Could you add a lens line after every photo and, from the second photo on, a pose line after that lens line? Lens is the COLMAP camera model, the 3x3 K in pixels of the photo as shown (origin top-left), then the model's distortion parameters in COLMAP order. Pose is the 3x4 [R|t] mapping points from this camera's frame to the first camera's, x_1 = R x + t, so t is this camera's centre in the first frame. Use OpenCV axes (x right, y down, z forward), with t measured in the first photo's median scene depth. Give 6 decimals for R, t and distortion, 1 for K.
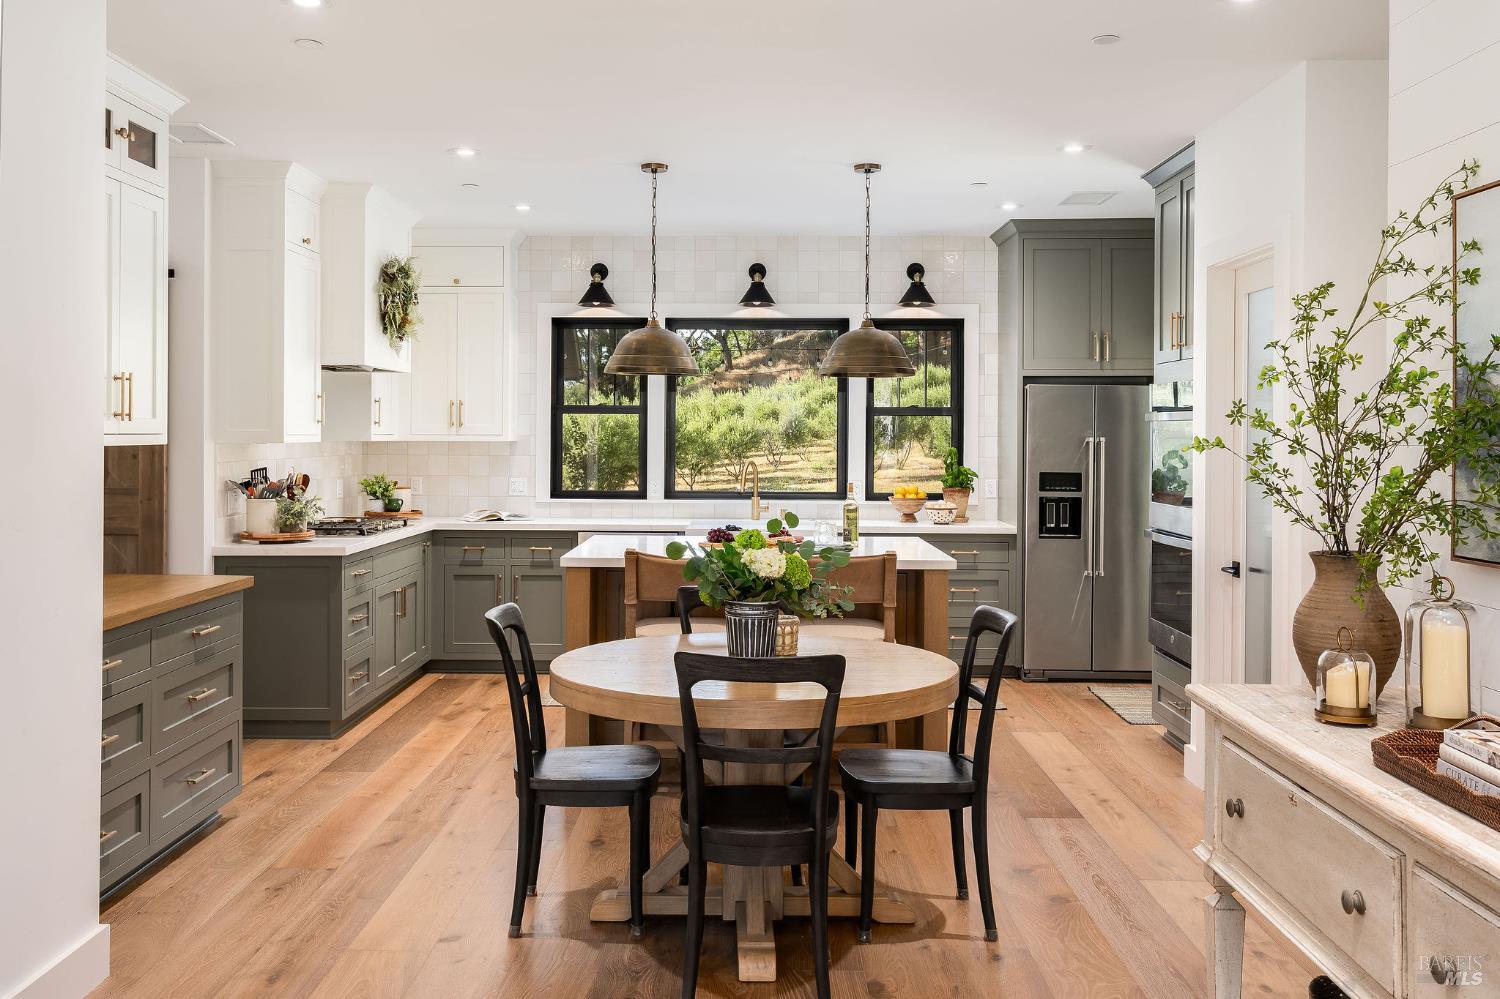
lens RADIAL K [[1316.0, 0, 708.6], [0, 1316.0, 443.8], [0, 0, 1]] dist [-0.026871, -0.003711]
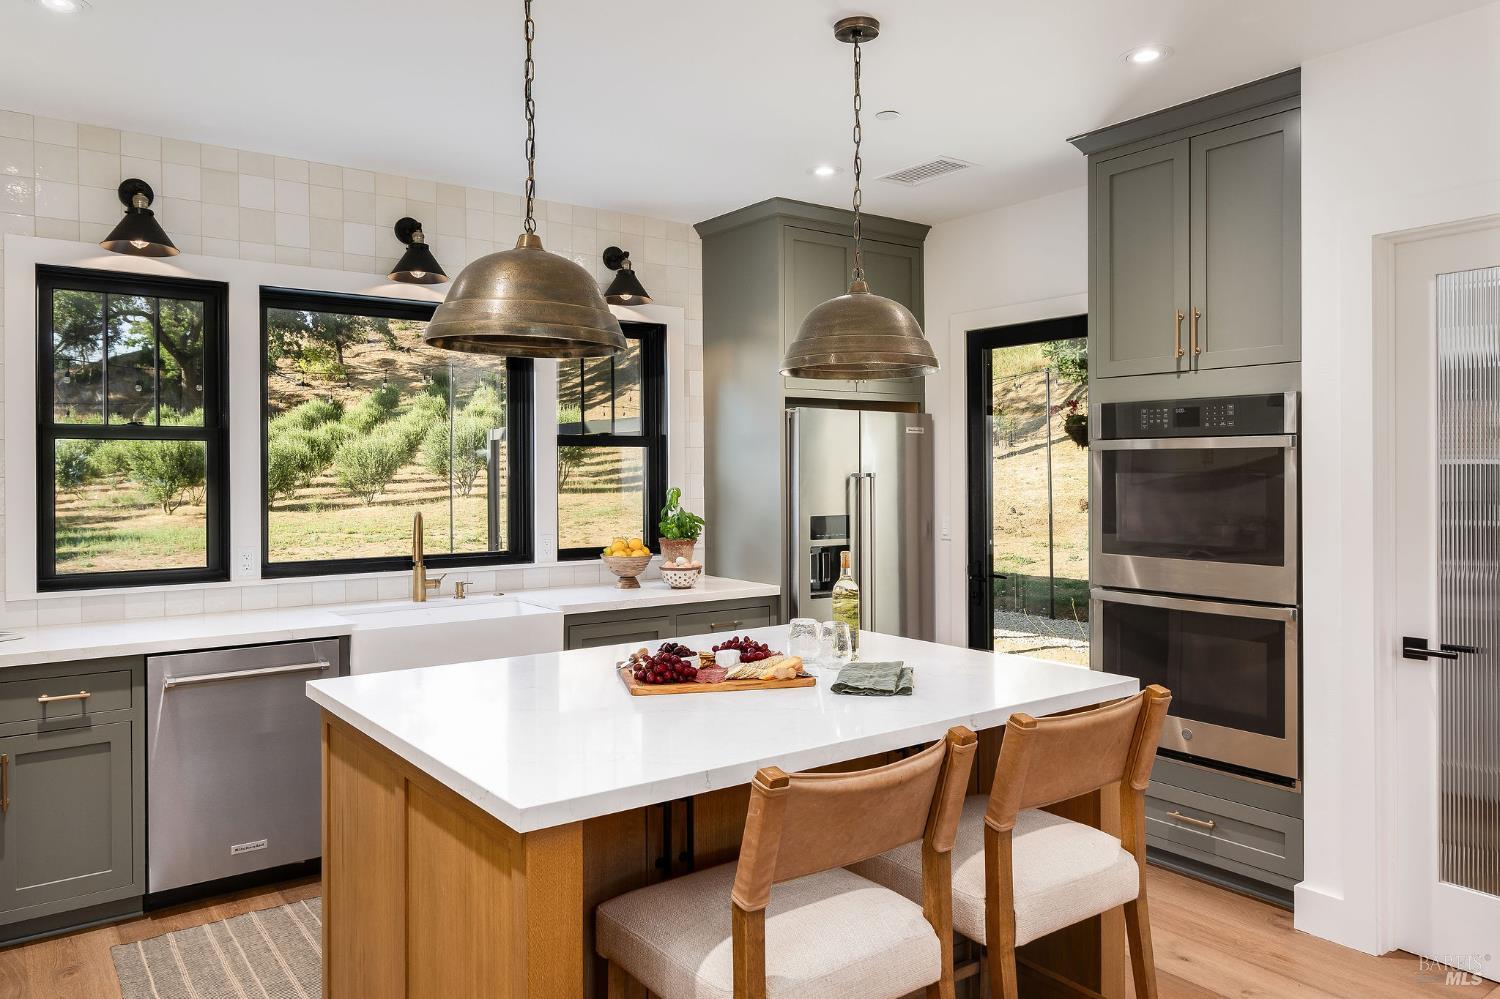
lens RADIAL K [[1067.2, 0, 776.4], [0, 1067.2, 472.8], [0, 0, 1]] dist [0.011357, -0.000769]
pose [[0.784537, -0.009061, 0.620016, -0.180041], [0.011995, 0.999928, -0.000566, -0.005154], [-0.619966, 0.007881, 0.784589, 0.530135]]
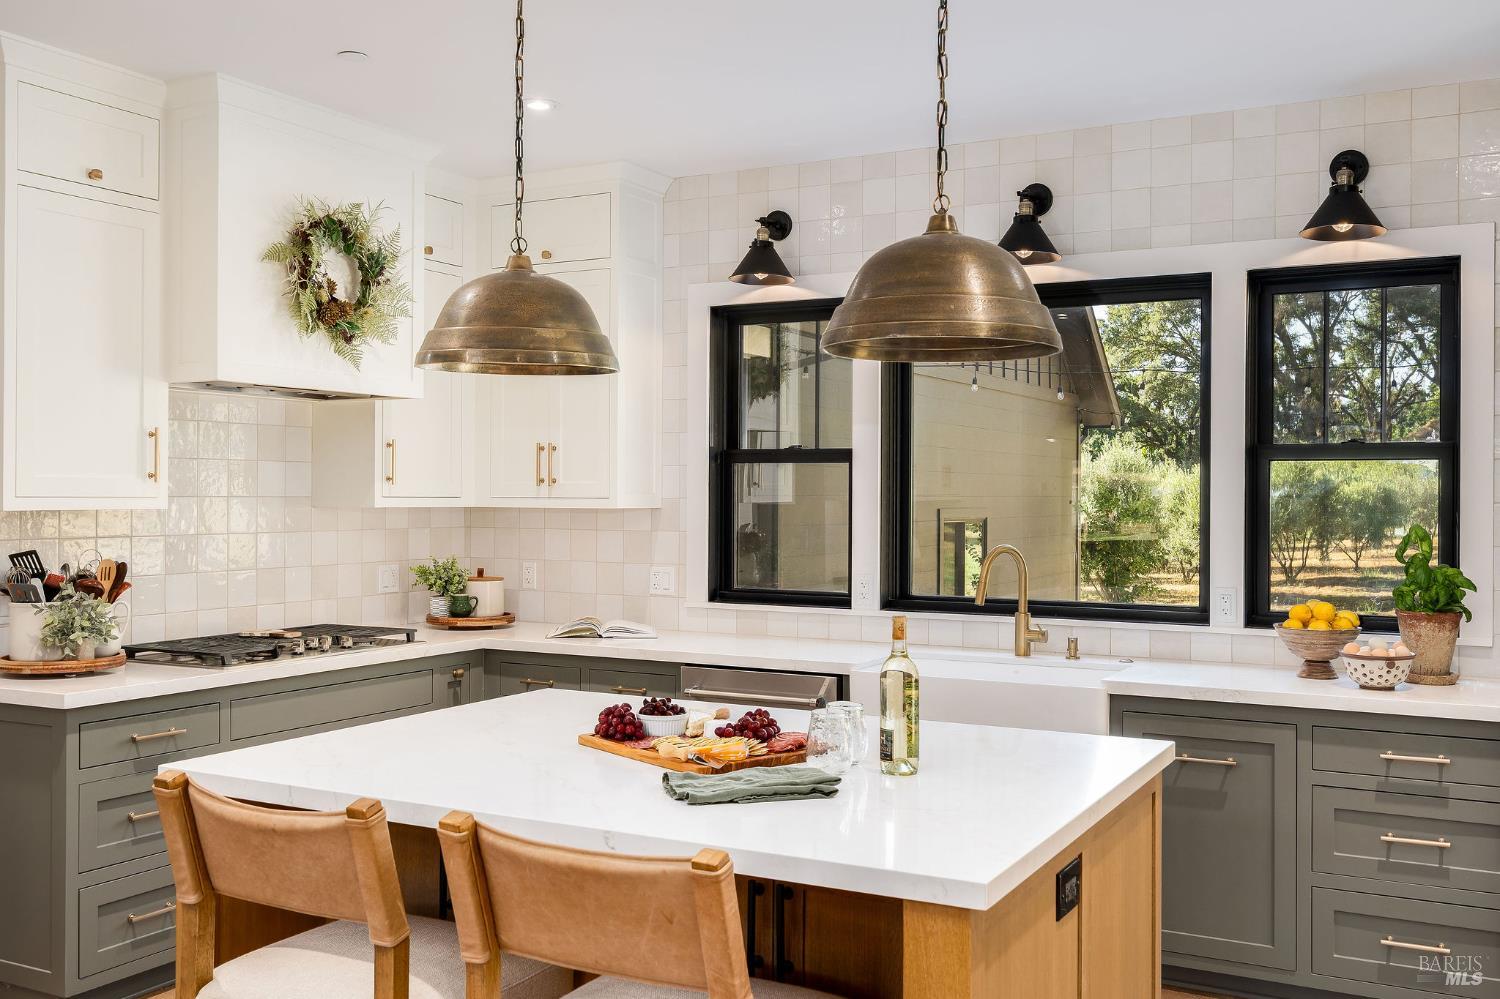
lens RADIAL K [[1379.8, 0, 775.4], [0, 1379.8, 494.2], [0, 0, 1]] dist [-0.001530, 0.000000]
pose [[0.893317, -0.001133, -0.449427, 0.228747], [-0.004023, 0.999937, -0.010518, -0.002168], [0.449410, 0.011204, 0.893255, 0.511563]]
